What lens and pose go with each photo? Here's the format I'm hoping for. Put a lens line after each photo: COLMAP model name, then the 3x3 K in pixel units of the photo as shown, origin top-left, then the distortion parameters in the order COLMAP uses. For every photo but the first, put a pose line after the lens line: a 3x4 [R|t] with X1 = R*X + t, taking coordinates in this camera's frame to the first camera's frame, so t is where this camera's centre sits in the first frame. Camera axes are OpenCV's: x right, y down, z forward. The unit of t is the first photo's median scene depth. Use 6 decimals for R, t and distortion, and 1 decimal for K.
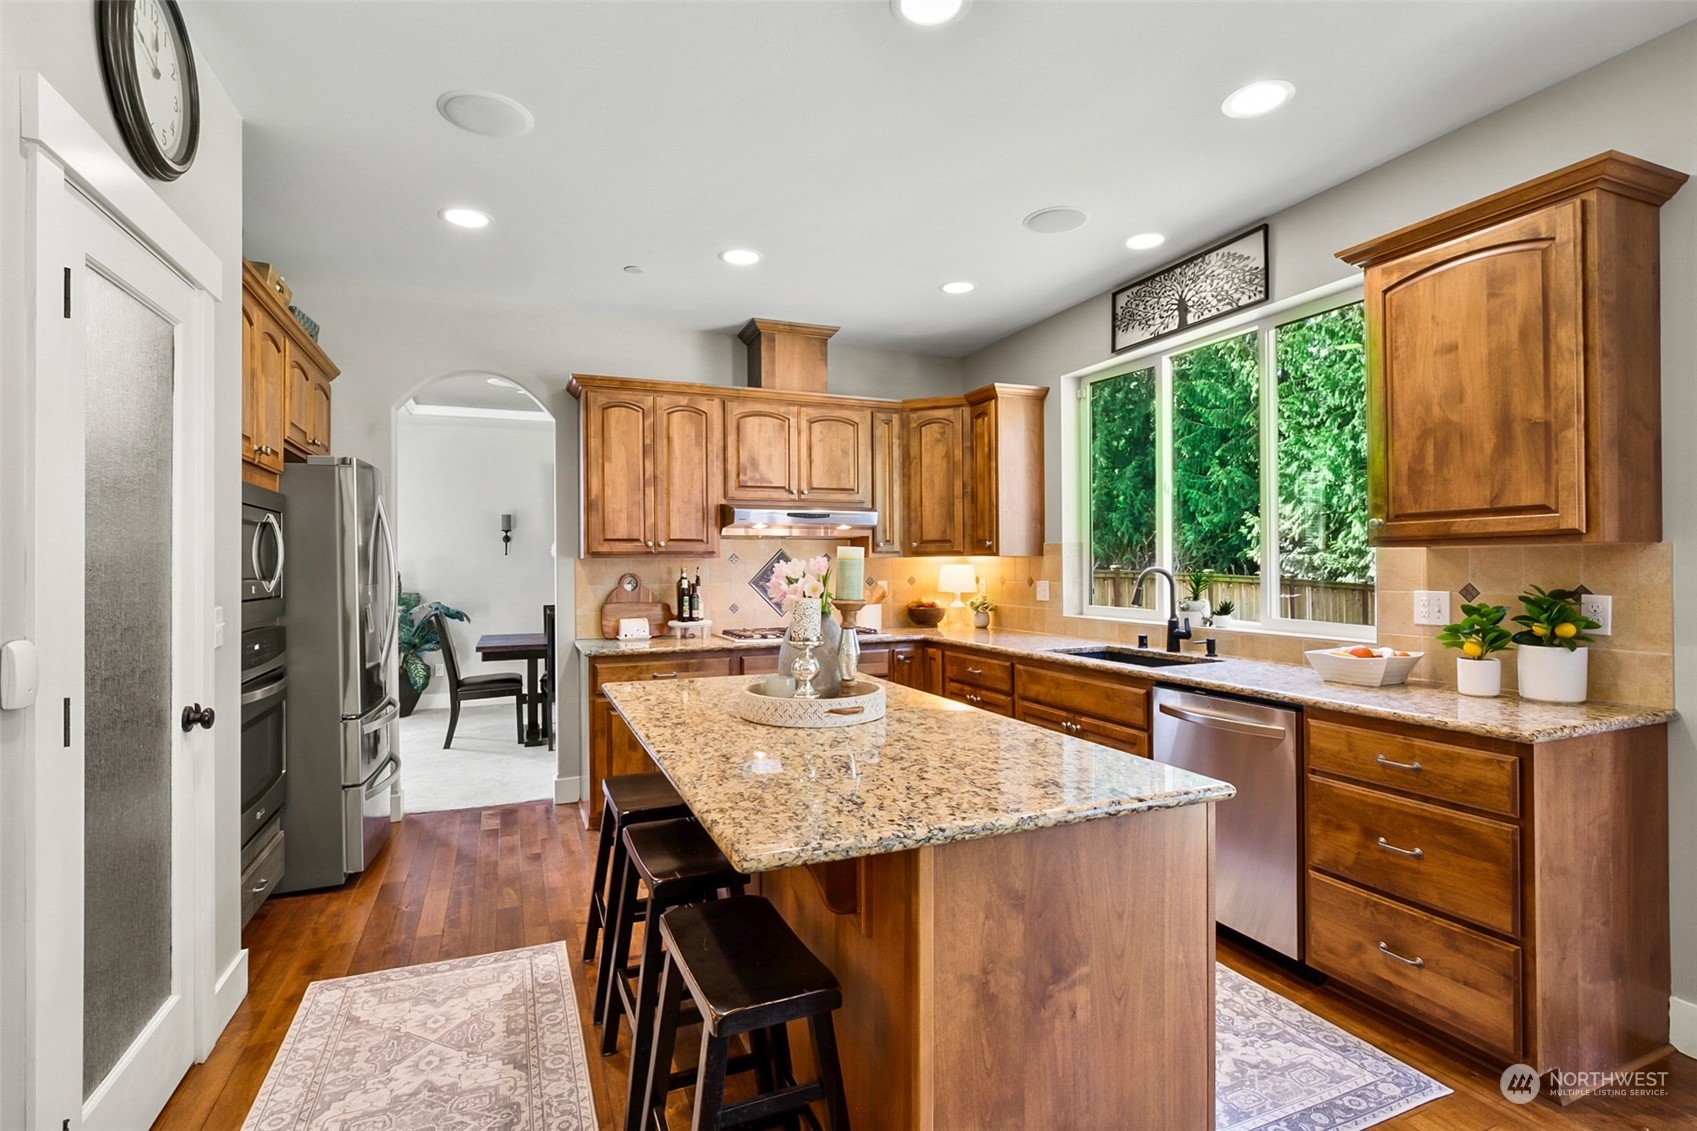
lens RADIAL K [[816.8, 0, 853.3], [0, 816.8, 566.5], [0, 0, 1]] dist [-0.008981, 0.001388]
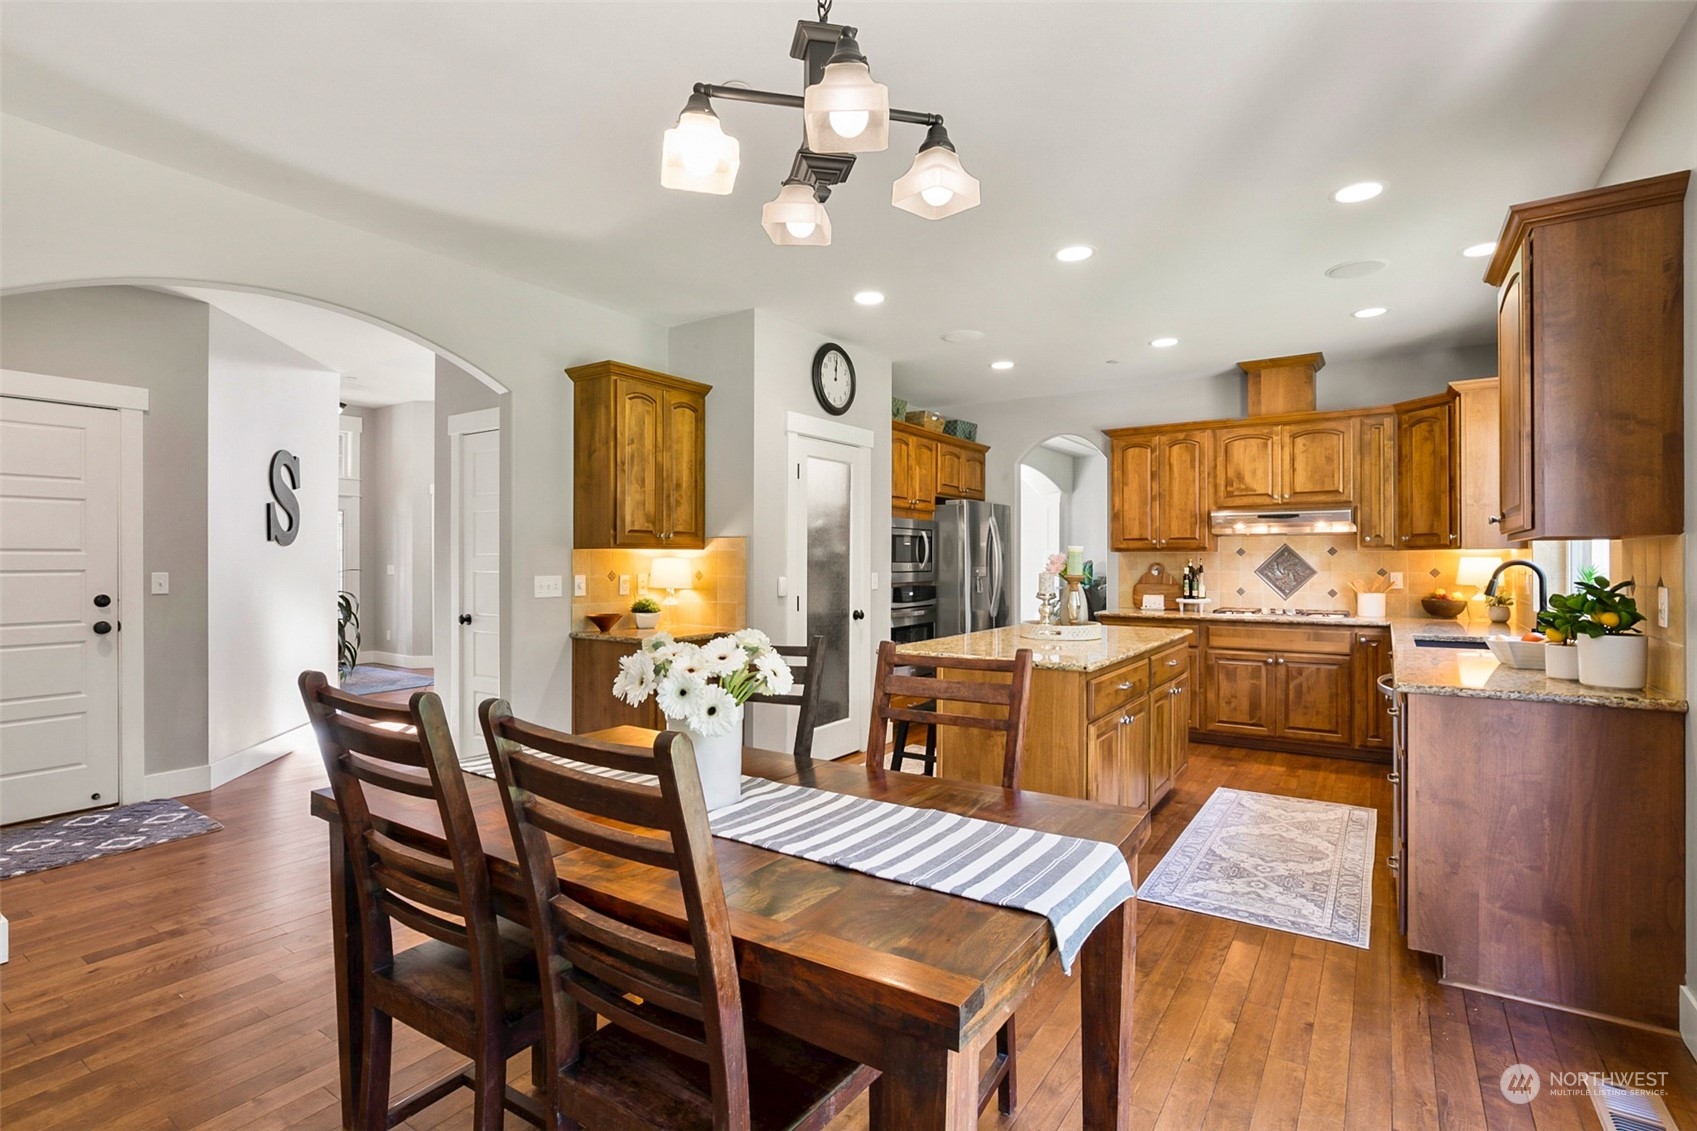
lens RADIAL K [[816.8, 0, 848.9], [0, 816.8, 560.6], [0, 0, 1]] dist [-0.008981, 0.001388]
pose [[0.547221, 0.006212, -0.836965, 0.616269], [-0.005092, 0.999979, 0.004093, 0.001744], [0.836972, 0.002022, 0.547241, -0.202502]]
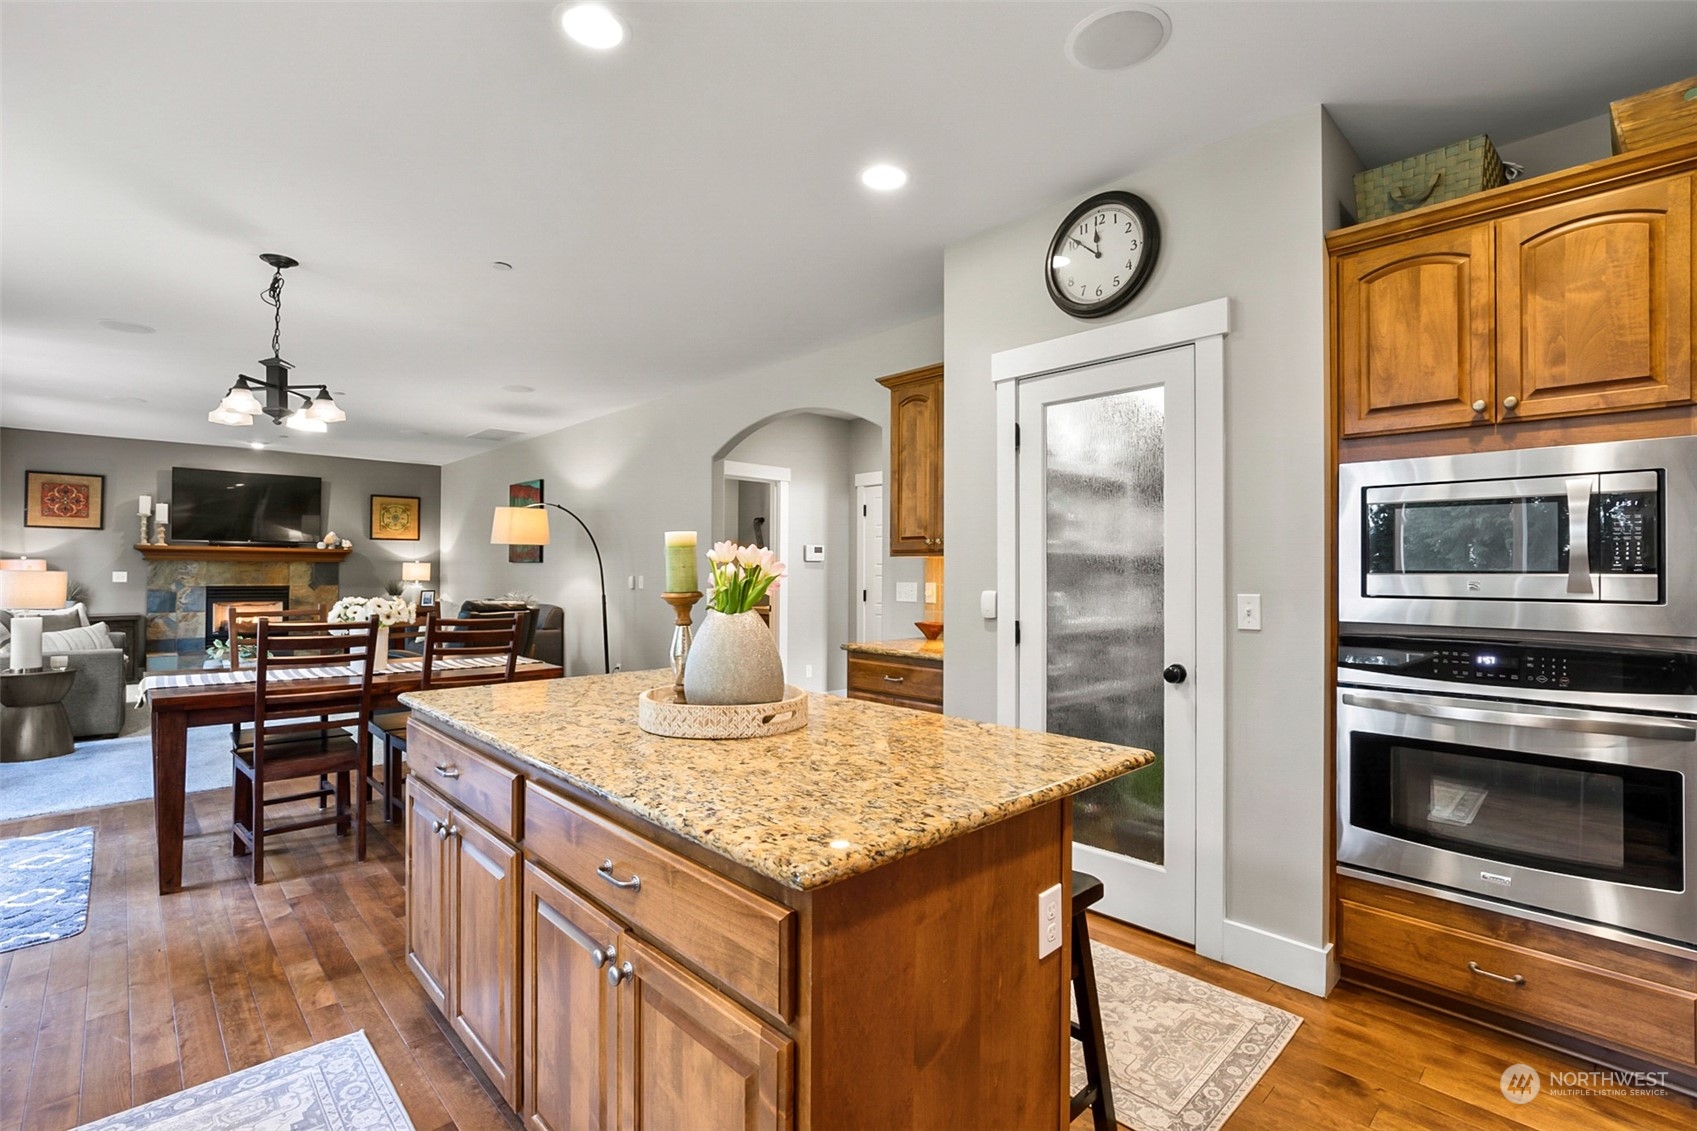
lens RADIAL K [[780.1, 0, 849.5], [0, 780.1, 563.2], [0, 0, 1]] dist [-0.021244, 0.007328]
pose [[-0.938167, -0.007429, -0.346103, 0.057982], [-0.004132, 0.999939, -0.010261, 0.010264], [0.346158, -0.008196, -0.938140, 0.920962]]
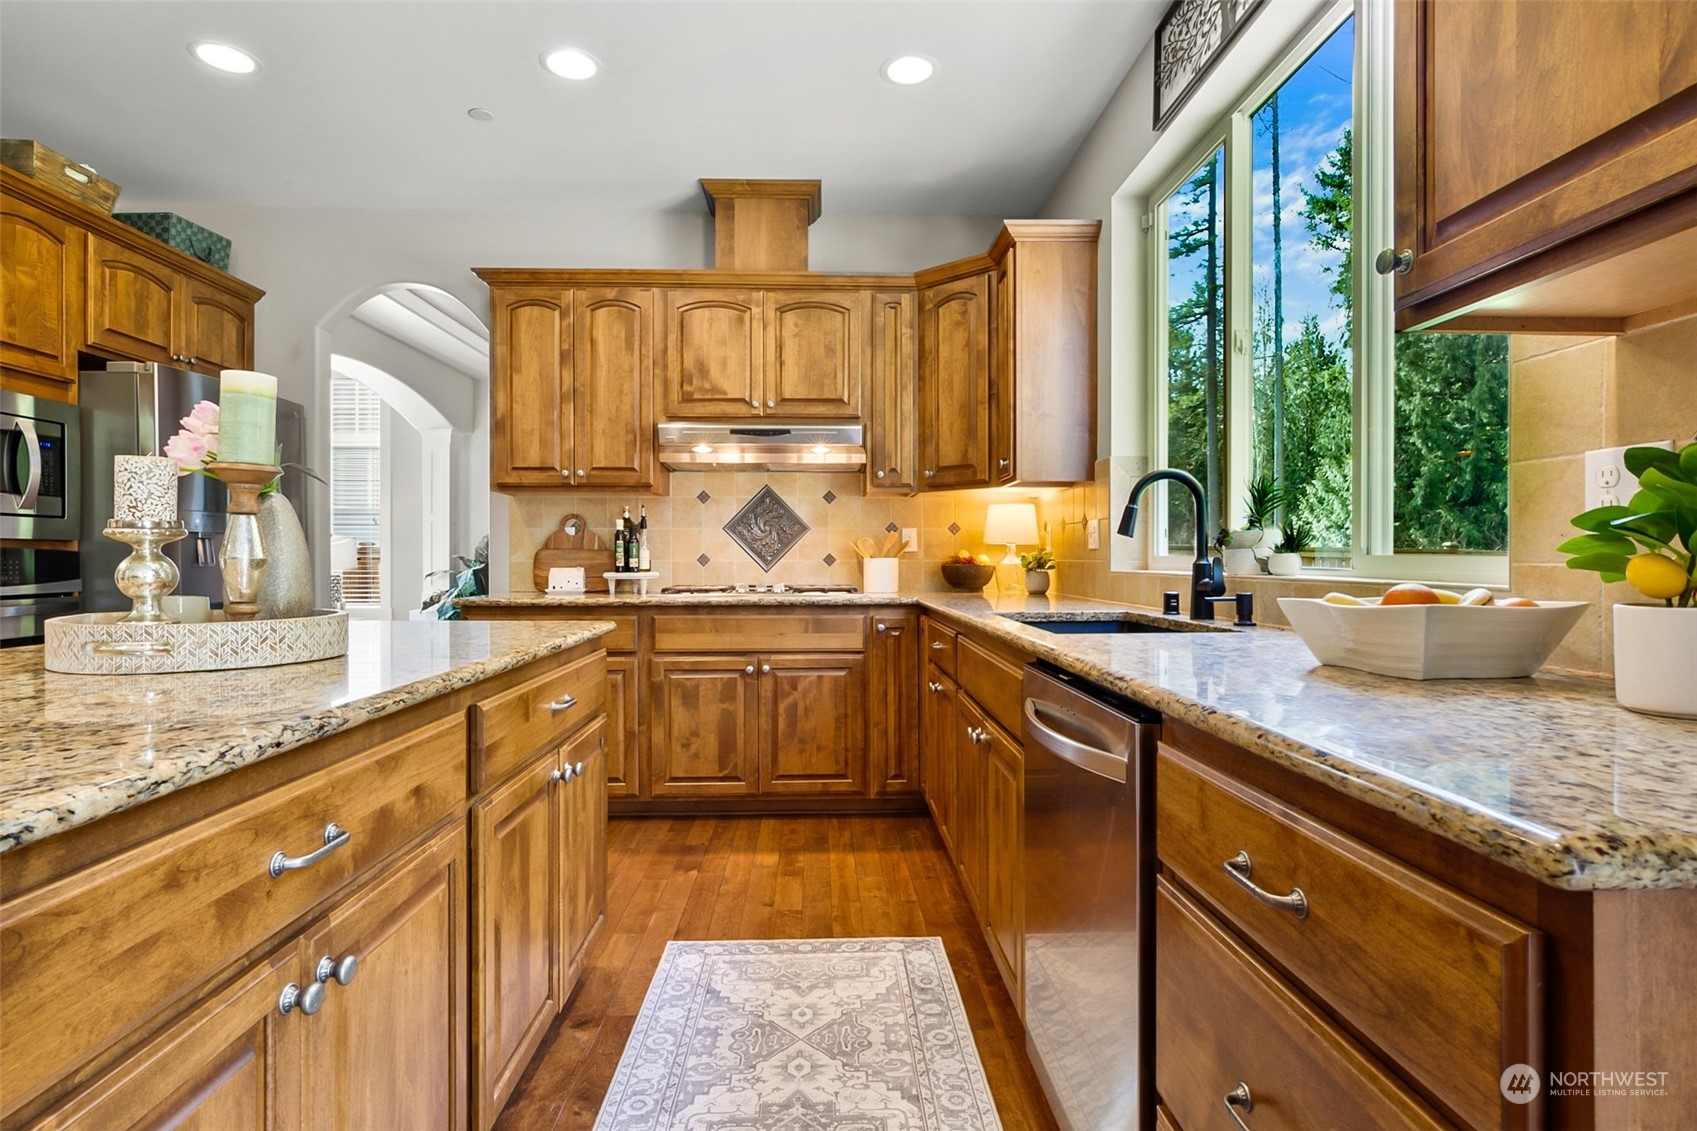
lens RADIAL K [[867.2, 0, 845.9], [0, 867.2, 564.4], [0, 0, 1]] dist [-0.002345, 0.001842]
pose [[0.932146, 0.009832, -0.361949, 0.308379], [-0.007422, 0.999940, 0.008047, 0.051471], [0.362007, -0.004815, 0.932163, 0.289398]]
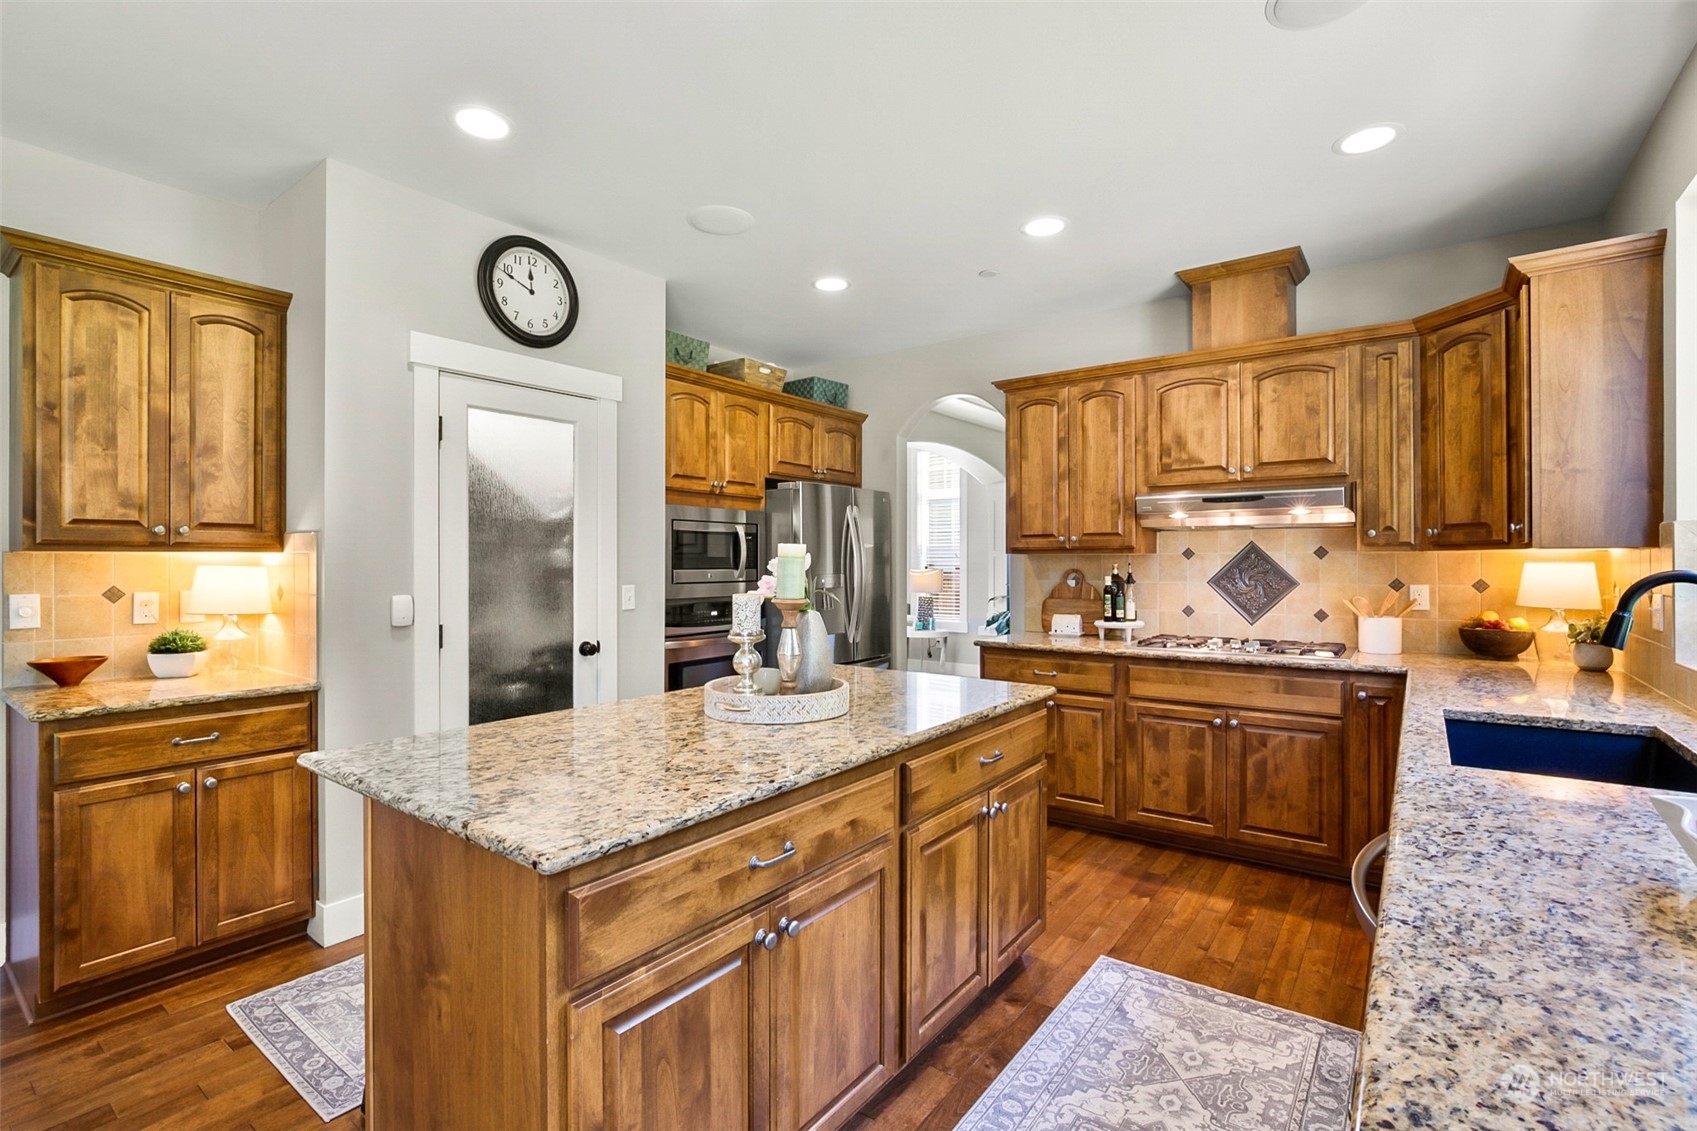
lens RADIAL K [[780.1, 0, 848.0], [0, 780.1, 562.9], [0, 0, 1]] dist [-0.021244, 0.007328]
pose [[0.502419, 0.007147, -0.864595, 0.414036], [-0.003531, 0.999974, 0.006214, -0.003849], [0.864617, -0.000069, 0.502431, 0.296936]]
